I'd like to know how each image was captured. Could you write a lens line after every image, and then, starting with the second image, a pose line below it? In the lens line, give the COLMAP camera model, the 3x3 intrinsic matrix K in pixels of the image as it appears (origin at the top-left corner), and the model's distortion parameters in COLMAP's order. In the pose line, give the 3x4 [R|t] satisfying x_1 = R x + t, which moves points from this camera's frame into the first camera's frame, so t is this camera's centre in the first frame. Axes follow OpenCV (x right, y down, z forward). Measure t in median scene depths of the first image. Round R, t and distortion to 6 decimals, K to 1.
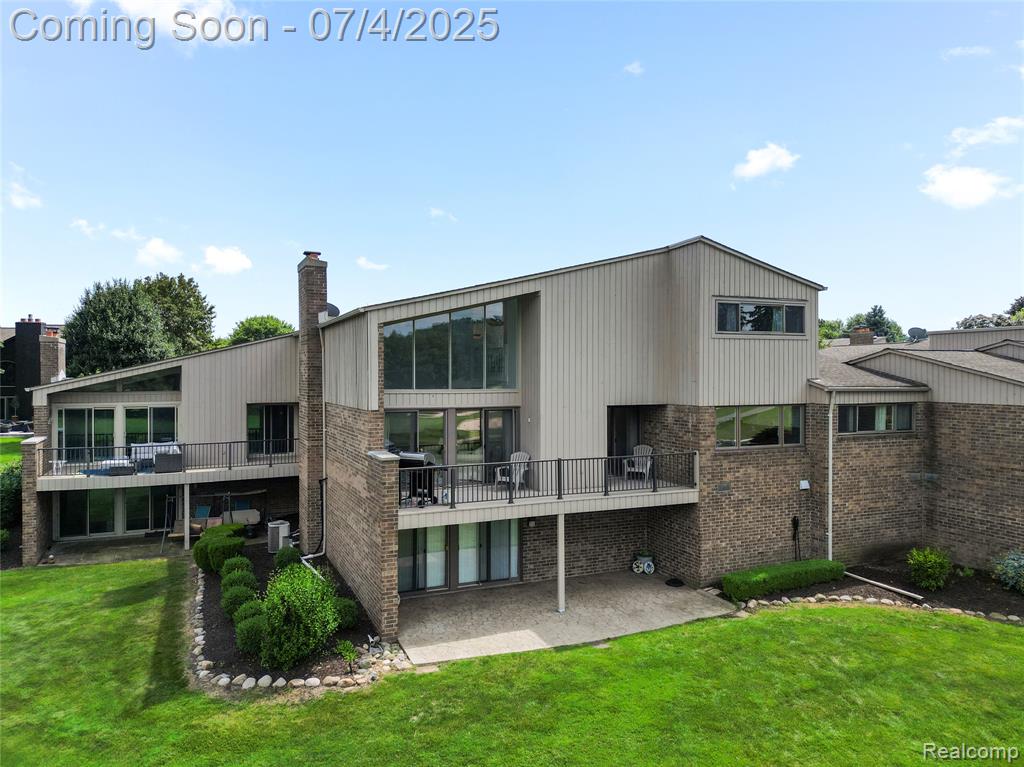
lens RADIAL K [[729.9, 0, 513.5], [0, 729.9, 380.6], [0, 0, 1]] dist [0.056125, -0.050430]
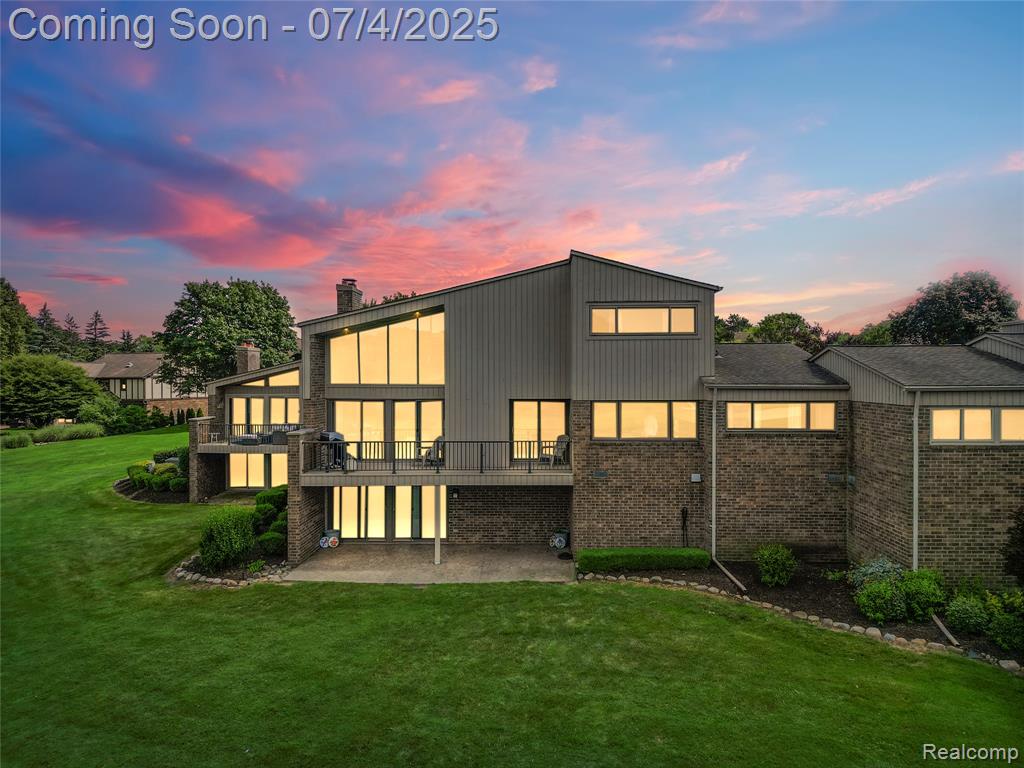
lens RADIAL K [[729.9, 0, 503.6], [0, 729.9, 381.2], [0, 0, 1]] dist [0.056125, -0.050430]
pose [[0.900650, 0.003914, -0.434527, 0.641244], [-0.001944, 0.999986, 0.004978, -0.000143], [0.434540, -0.003639, 0.900645, -0.058337]]
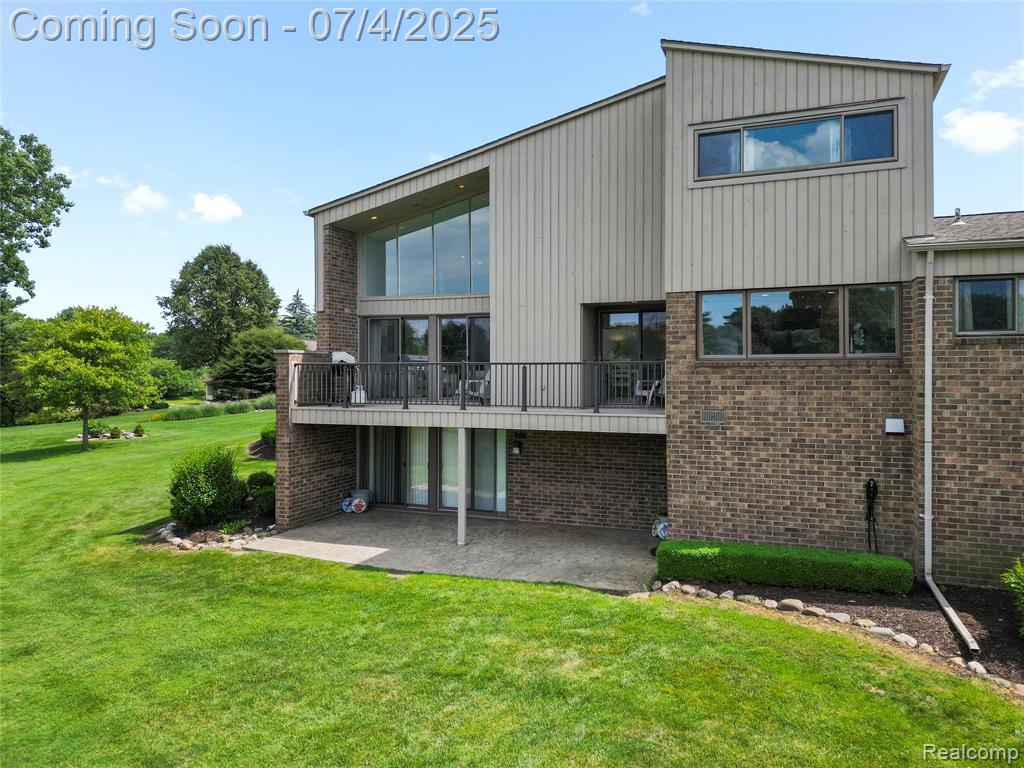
lens RADIAL K [[729.9, 0, 502.1], [0, 729.9, 368.2], [0, 0, 1]] dist [0.056125, -0.050430]
pose [[0.697787, 0.000477, -0.716305, 0.630319], [-0.005934, 0.999969, -0.005114, 0.108756], [0.716280, 0.007819, 0.697769, 0.415234]]
